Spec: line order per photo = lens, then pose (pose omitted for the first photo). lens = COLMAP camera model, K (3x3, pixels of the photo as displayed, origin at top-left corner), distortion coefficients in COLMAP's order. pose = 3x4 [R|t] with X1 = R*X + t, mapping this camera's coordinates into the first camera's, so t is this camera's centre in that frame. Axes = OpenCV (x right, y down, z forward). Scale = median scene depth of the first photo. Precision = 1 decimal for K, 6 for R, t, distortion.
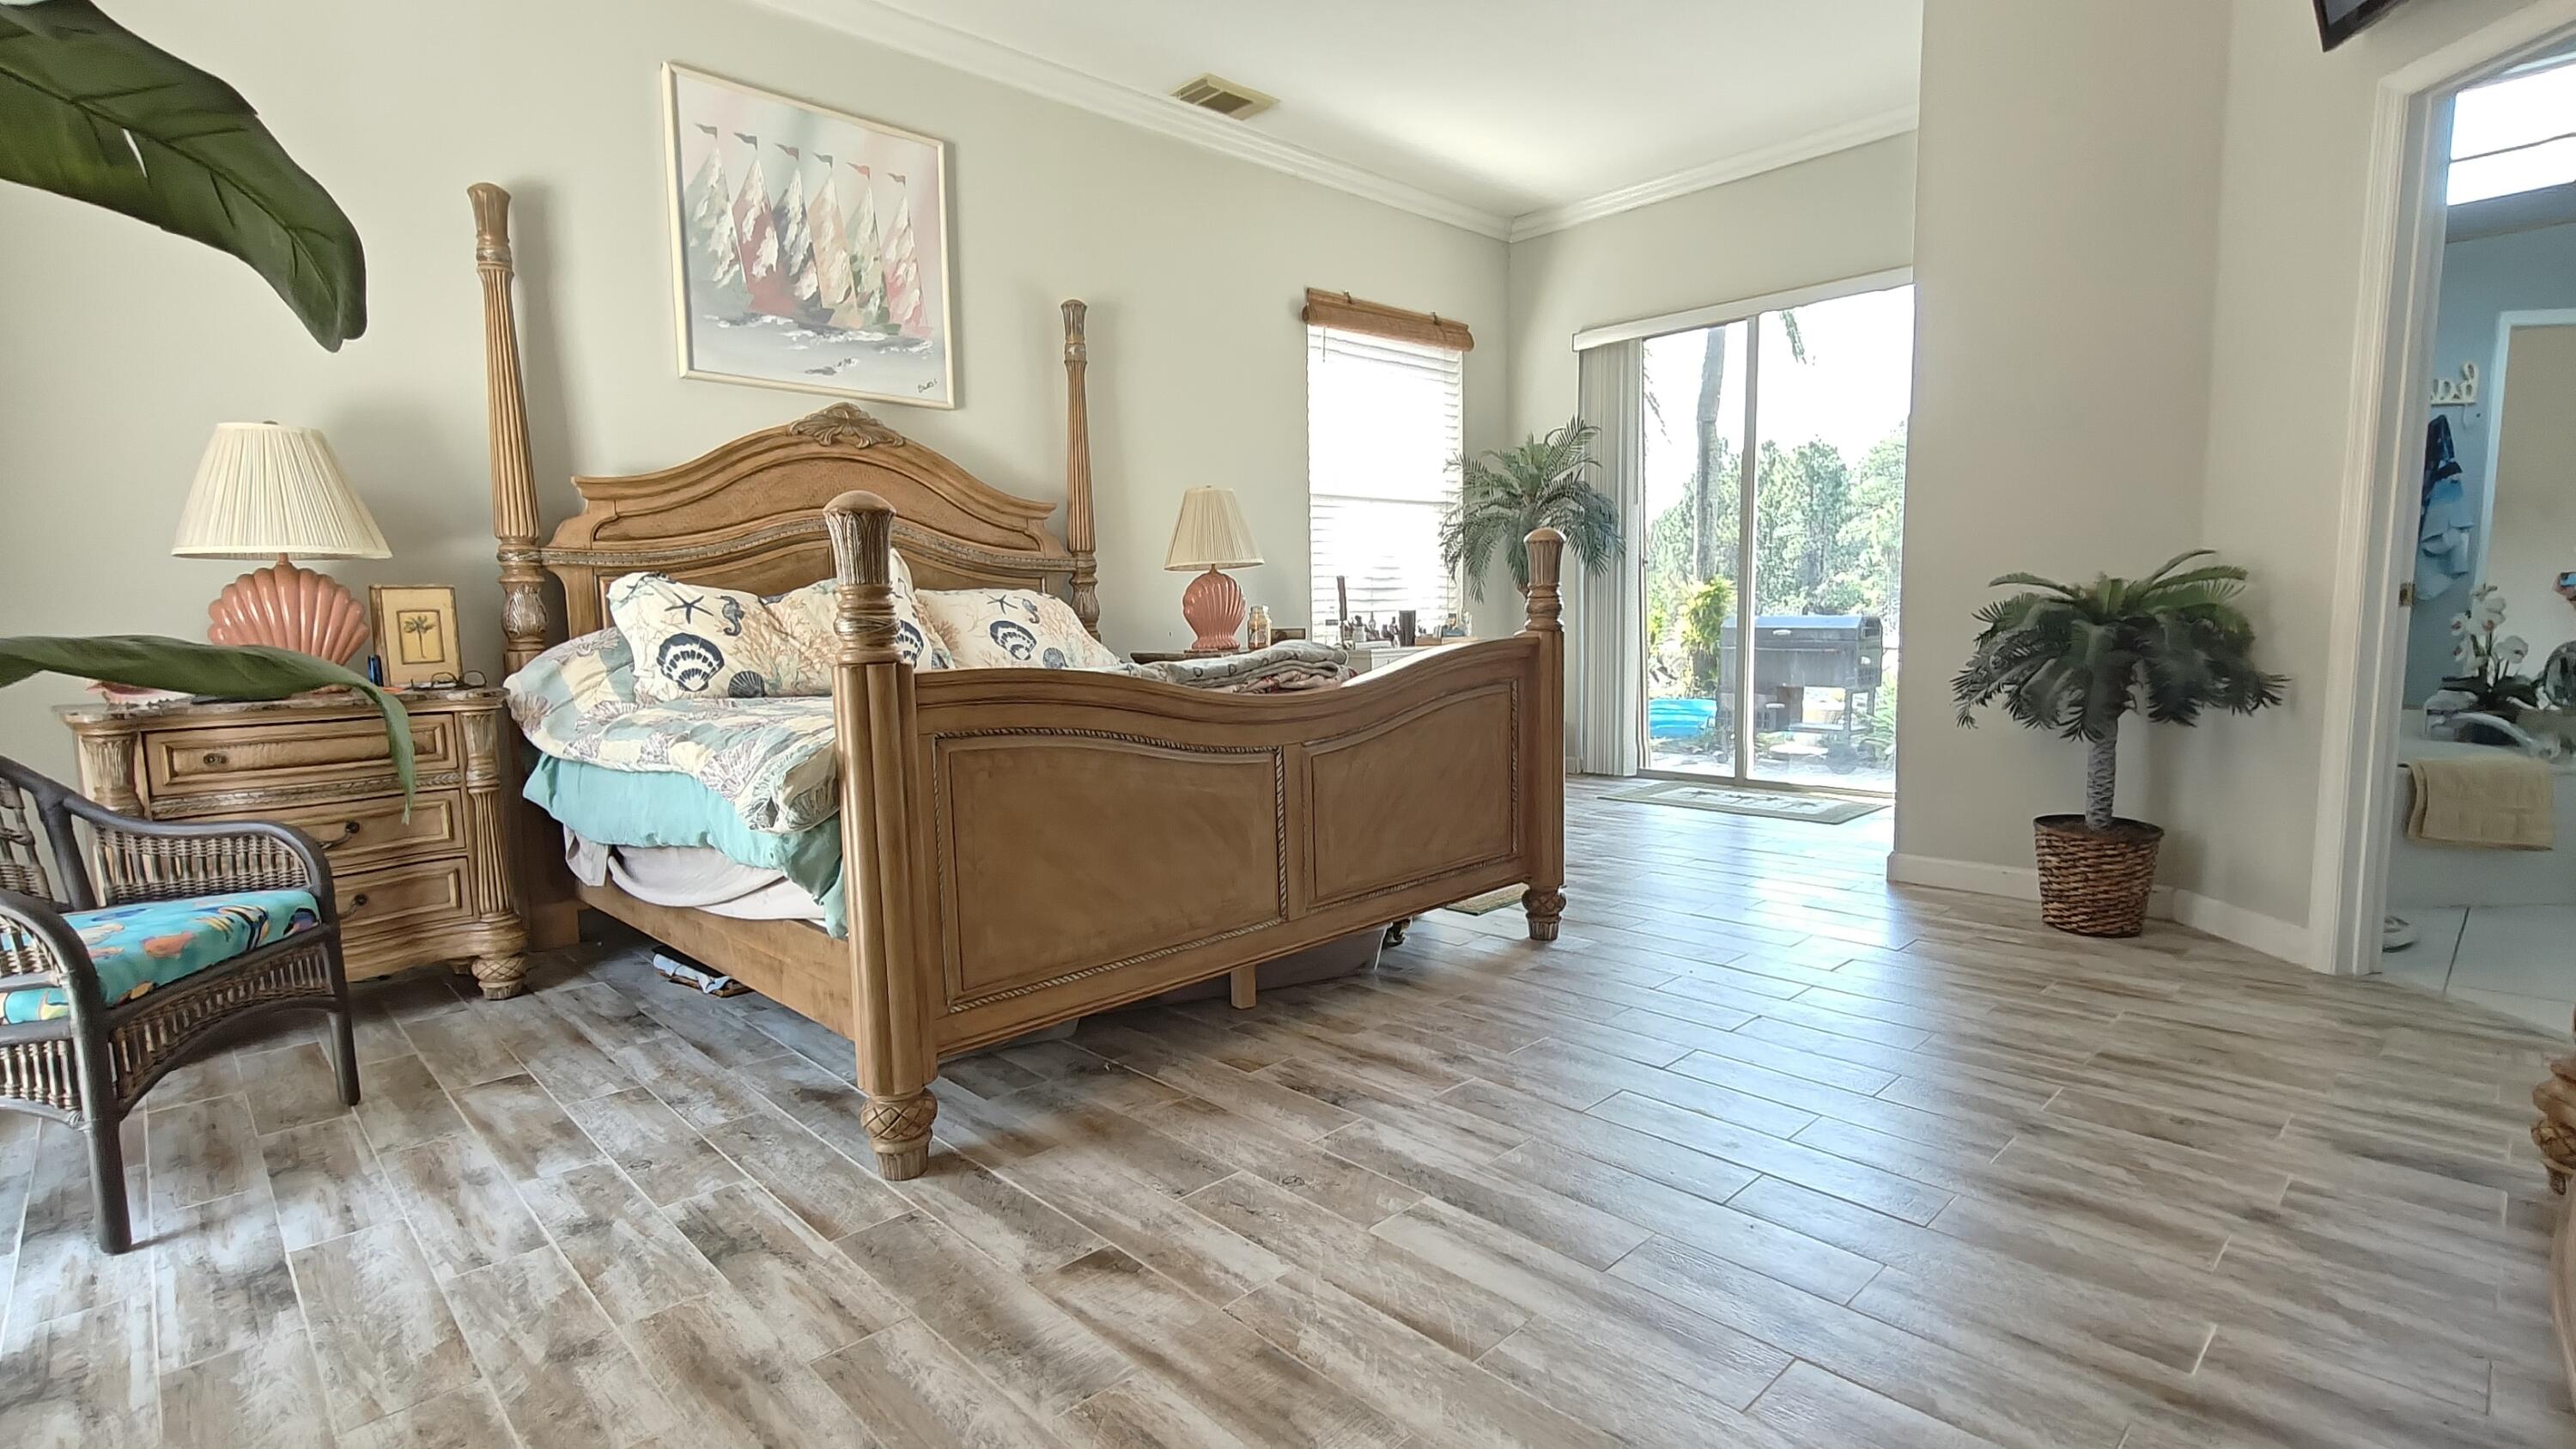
lens RADIAL K [[1201.0, 0, 1284.0], [0, 1201.0, 743.0], [0, 0, 1]] dist [0.002210, 0.001227]
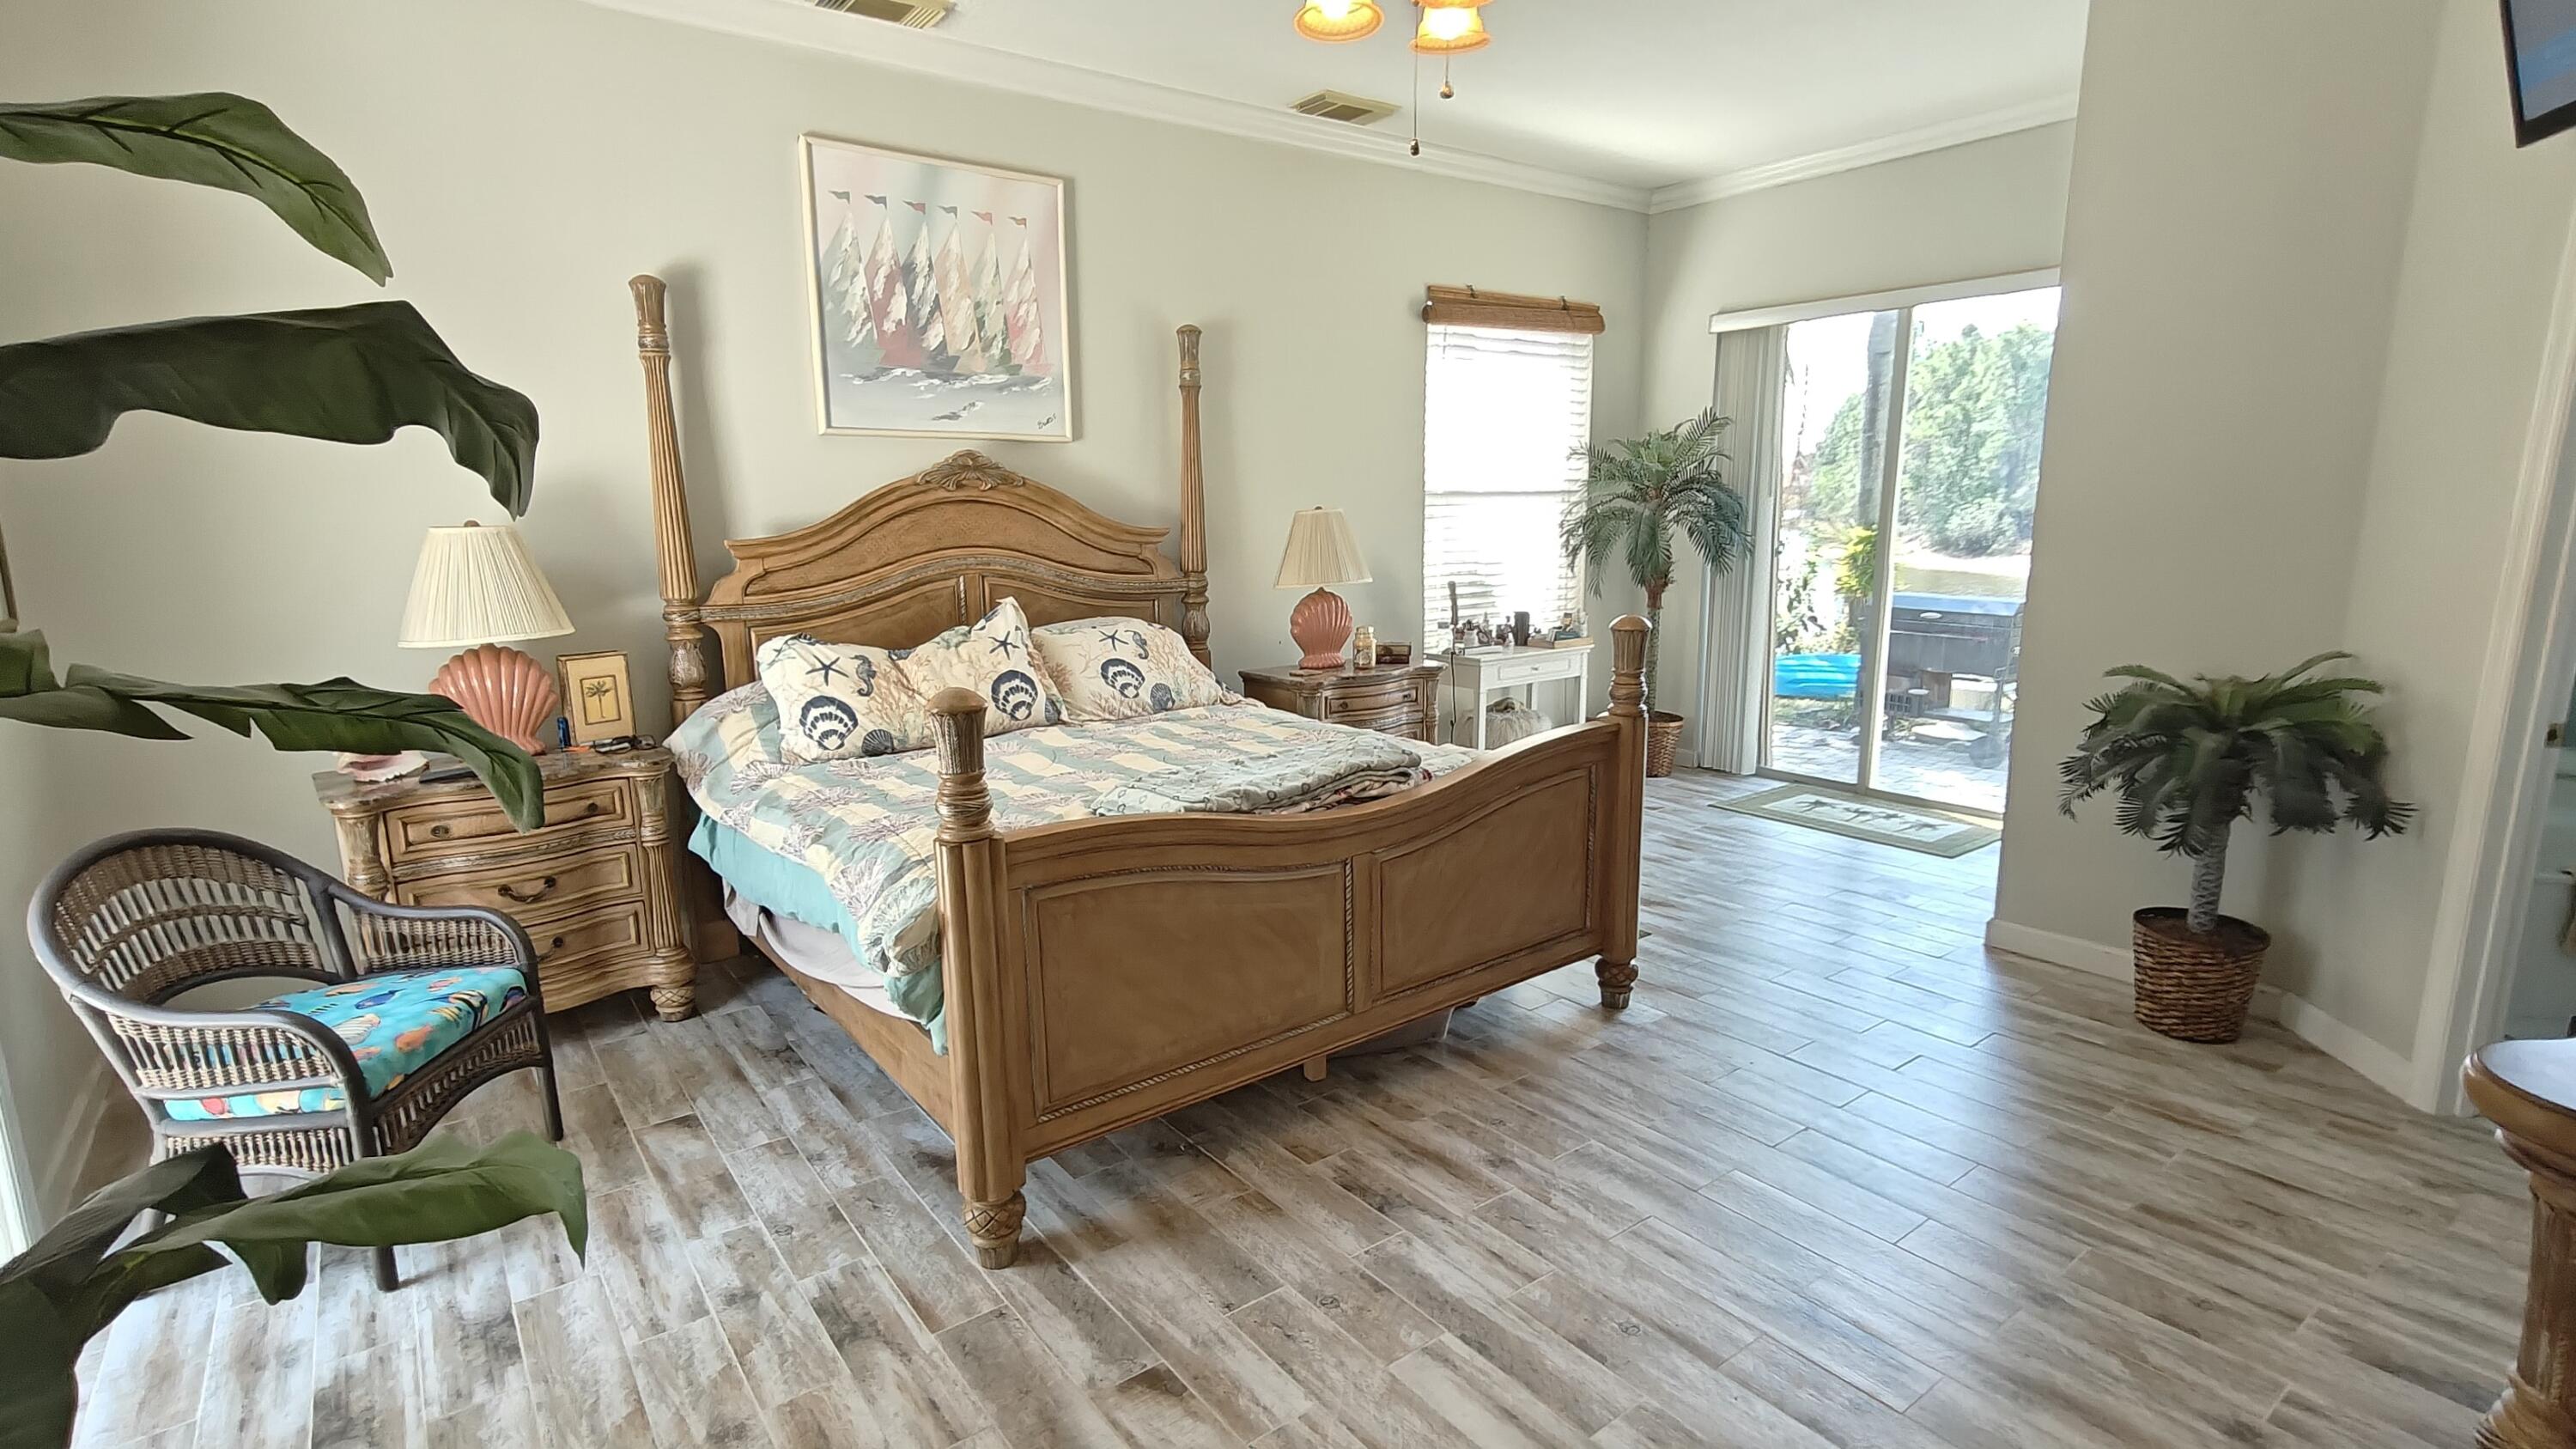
lens RADIAL K [[1218.3, 0, 1284.2], [0, 1218.3, 739.6], [0, 0, 1]] dist [0.002058, 0.000505]
pose [[0.992756, 0.032941, -0.115542, 0.055600], [-0.022344, 0.995523, 0.091837, -0.184094], [0.118050, -0.088590, 0.989048, -0.062204]]
